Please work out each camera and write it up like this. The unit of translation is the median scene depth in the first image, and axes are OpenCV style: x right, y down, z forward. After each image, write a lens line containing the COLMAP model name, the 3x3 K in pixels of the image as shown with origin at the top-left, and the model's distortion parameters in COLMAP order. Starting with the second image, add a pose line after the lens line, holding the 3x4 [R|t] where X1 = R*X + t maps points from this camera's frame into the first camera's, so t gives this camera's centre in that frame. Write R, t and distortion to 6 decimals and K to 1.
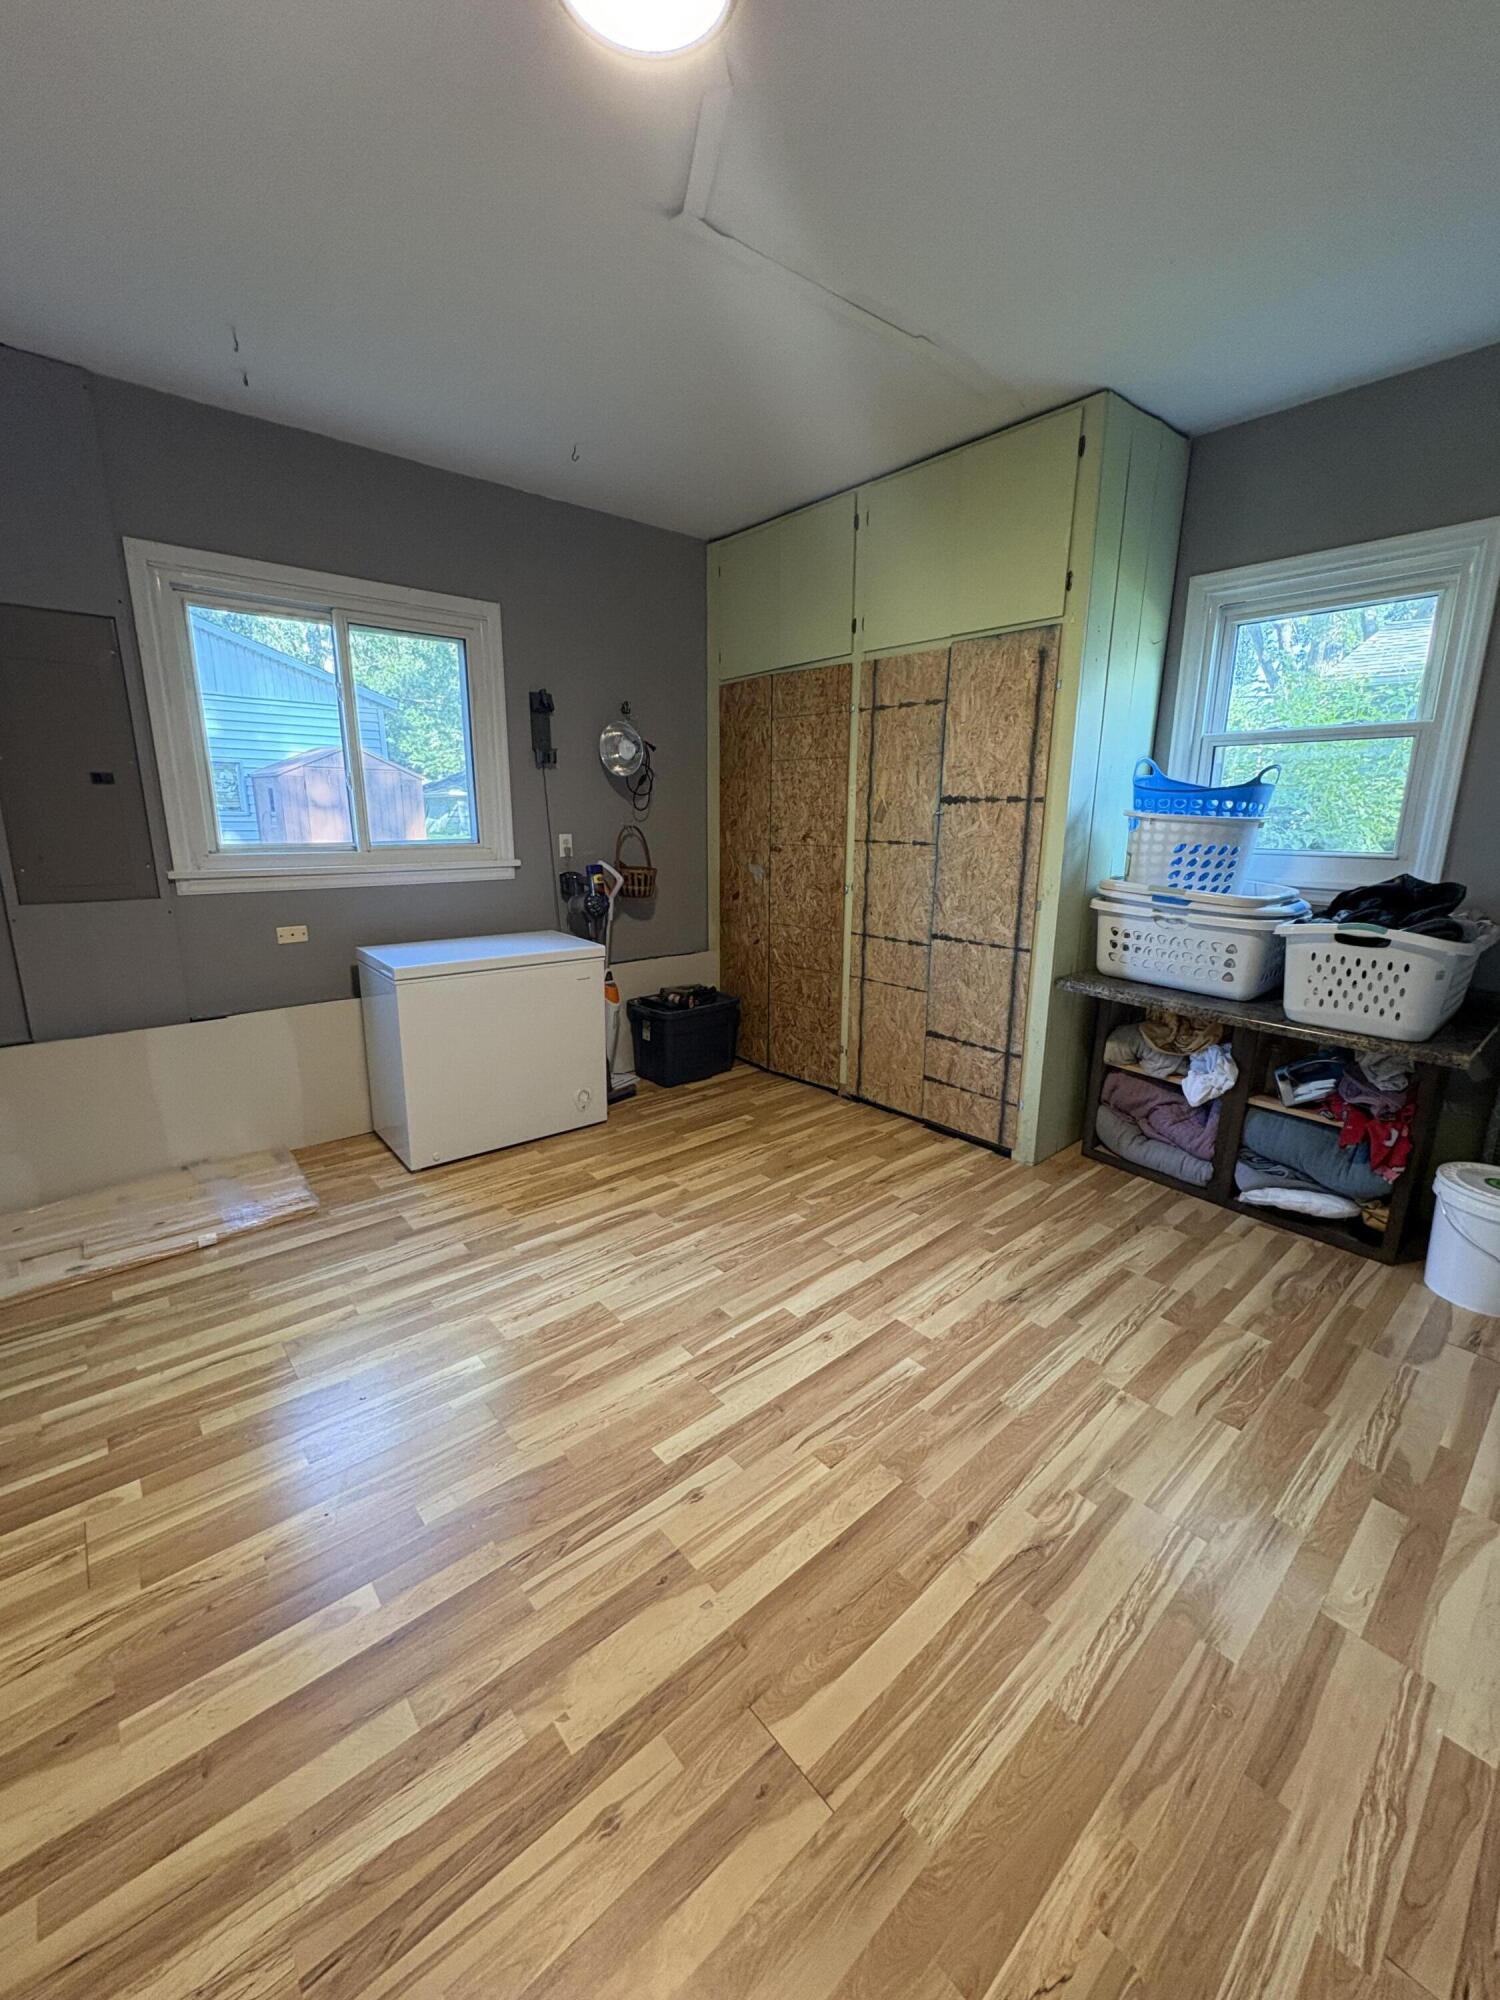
lens RADIAL K [[797.9, 0, 750.2], [0, 797.9, 998.9], [0, 0, 1]] dist [-0.001092, 0.000032]
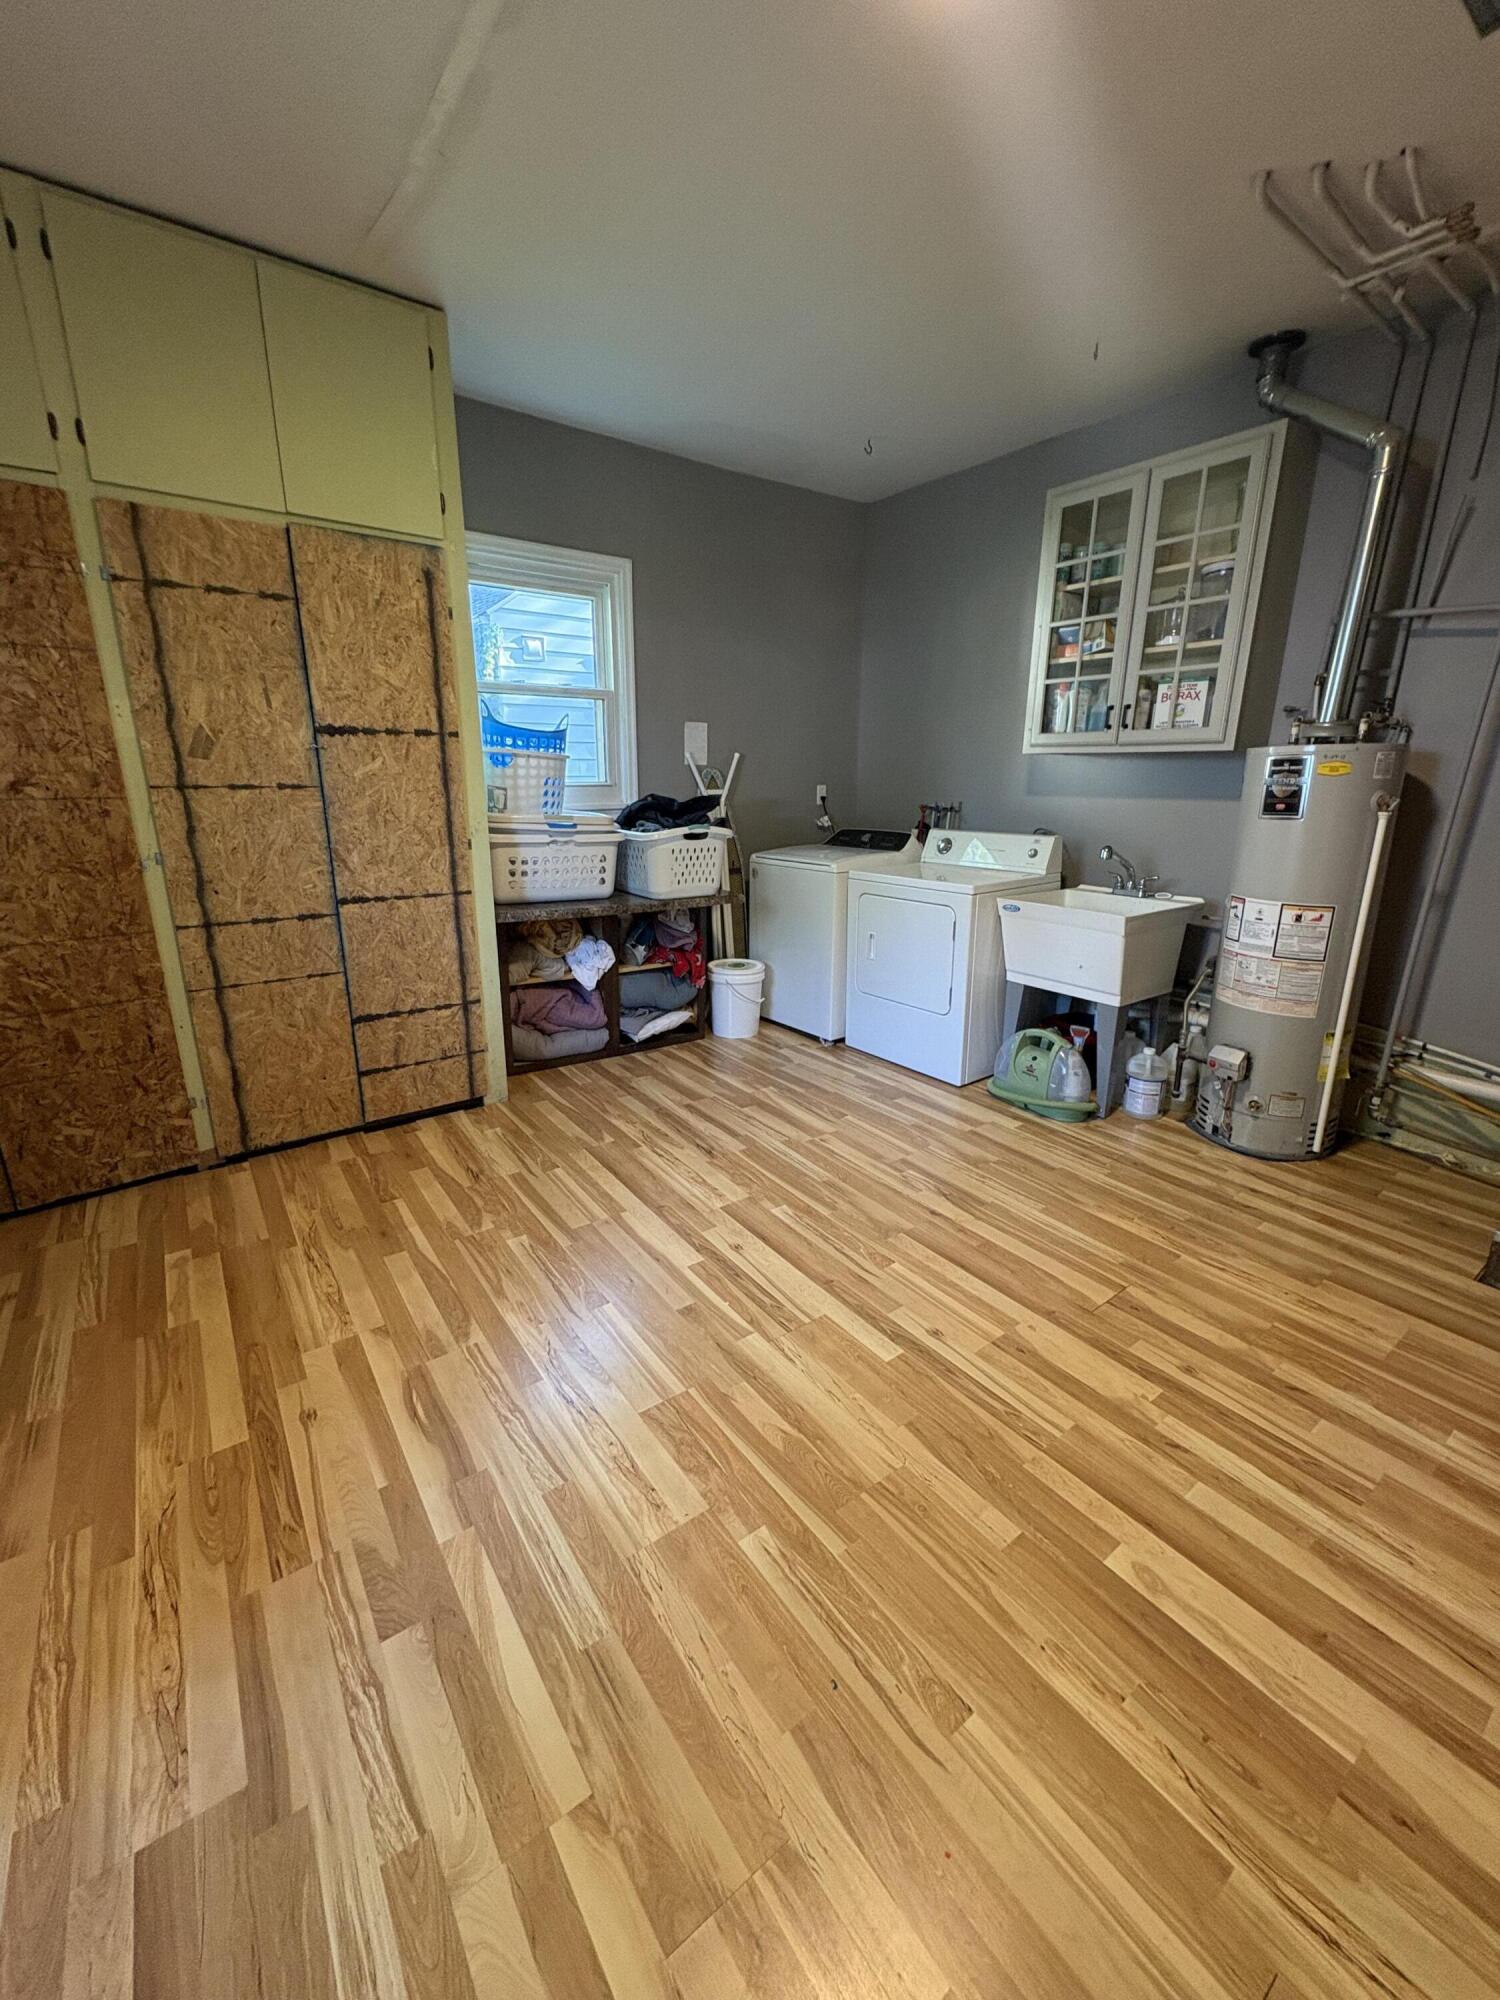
lens RADIAL K [[797.9, 0, 747.6], [0, 797.9, 1000.0], [0, 0, 1]] dist [-0.001092, 0.000032]
pose [[0.084993, -0.280159, 0.956184, -0.623666], [0.223095, 0.940642, 0.255775, -0.115682], [-0.971084, 0.191581, 0.142451, 0.583160]]
